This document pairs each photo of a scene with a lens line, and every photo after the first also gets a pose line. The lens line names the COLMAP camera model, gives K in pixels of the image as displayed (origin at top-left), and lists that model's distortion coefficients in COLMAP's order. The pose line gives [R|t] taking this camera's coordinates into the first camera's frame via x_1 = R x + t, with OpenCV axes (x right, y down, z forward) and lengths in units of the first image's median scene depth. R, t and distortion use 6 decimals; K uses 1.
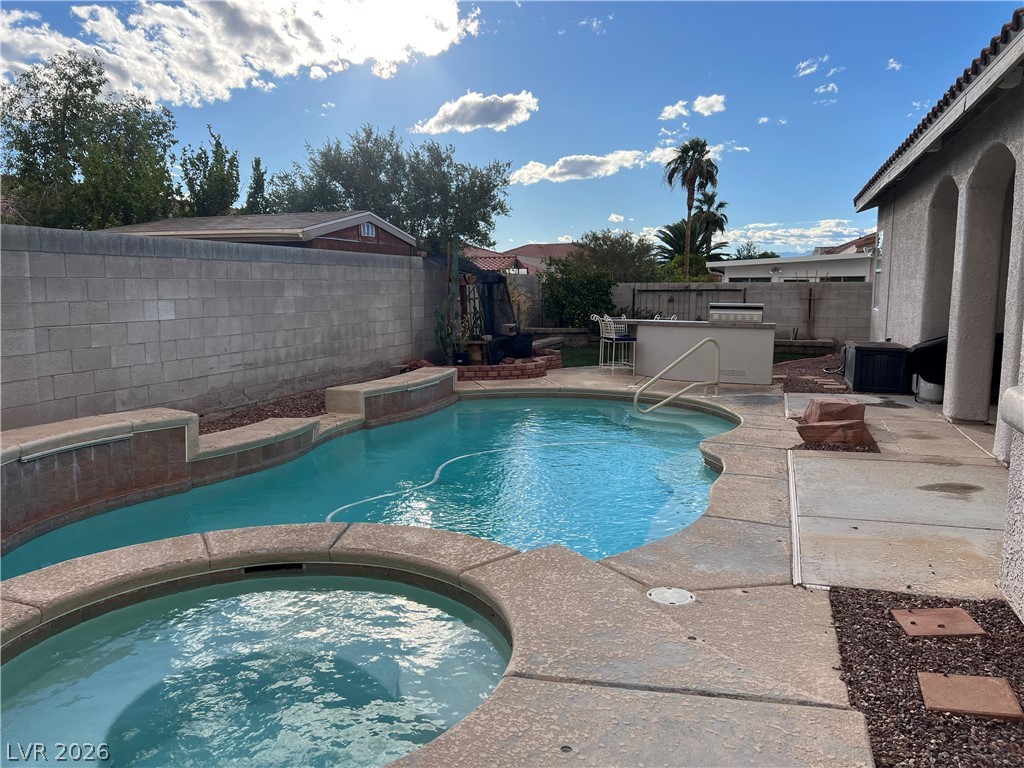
lens RADIAL K [[780.4, 0, 503.6], [0, 780.4, 383.0], [0, 0, 1]] dist [0.037685, -0.005166]
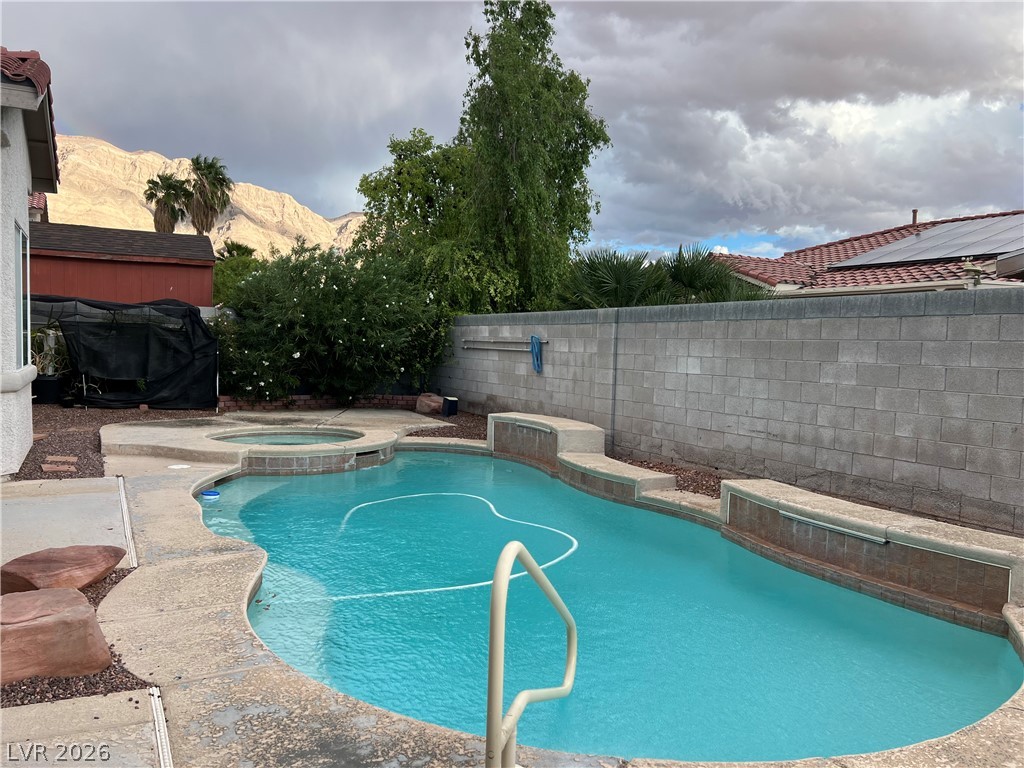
lens RADIAL K [[780.4, 0, 506.3], [0, 780.4, 385.1], [0, 0, 1]] dist [0.037685, -0.005166]
pose [[-0.682634, 0.020873, -0.730462, 0.508673], [-0.117704, 0.983399, 0.138098, -0.159969], [0.721219, 0.180249, -0.668845, 1.316804]]
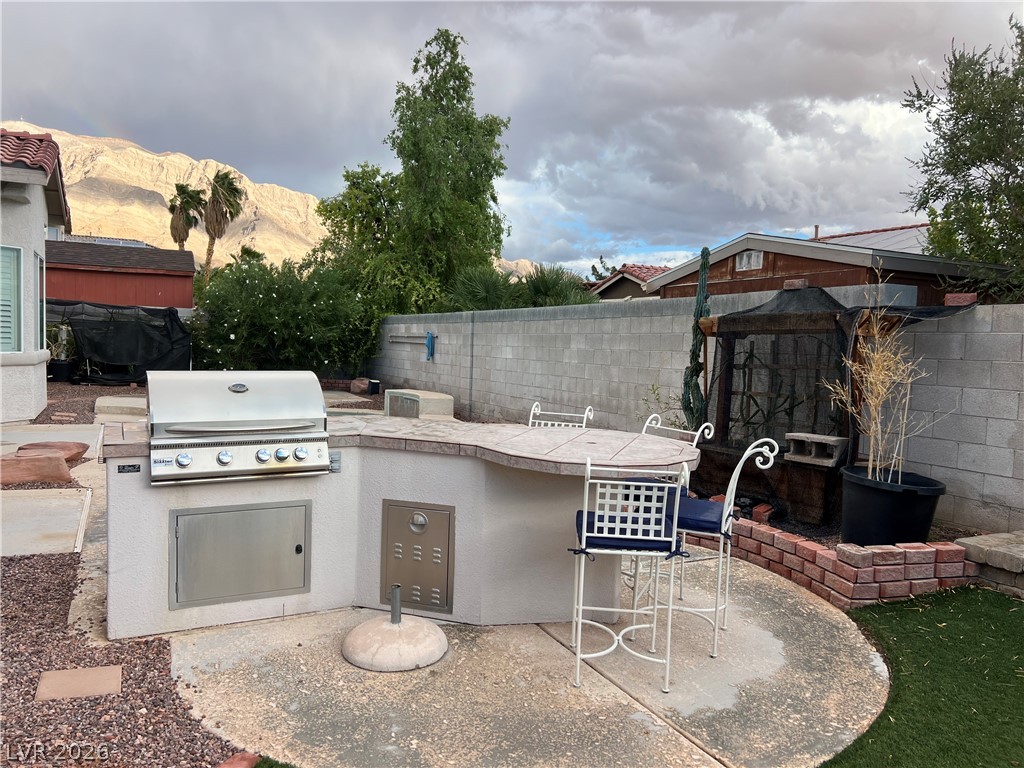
lens RADIAL K [[780.4, 0, 507.3], [0, 780.4, 388.0], [0, 0, 1]] dist [0.037685, -0.005166]
pose [[-0.701892, 0.019425, -0.712018, 0.618410], [-0.119385, 0.982279, 0.144486, -0.212957], [0.702207, 0.186418, -0.687135, 1.781194]]
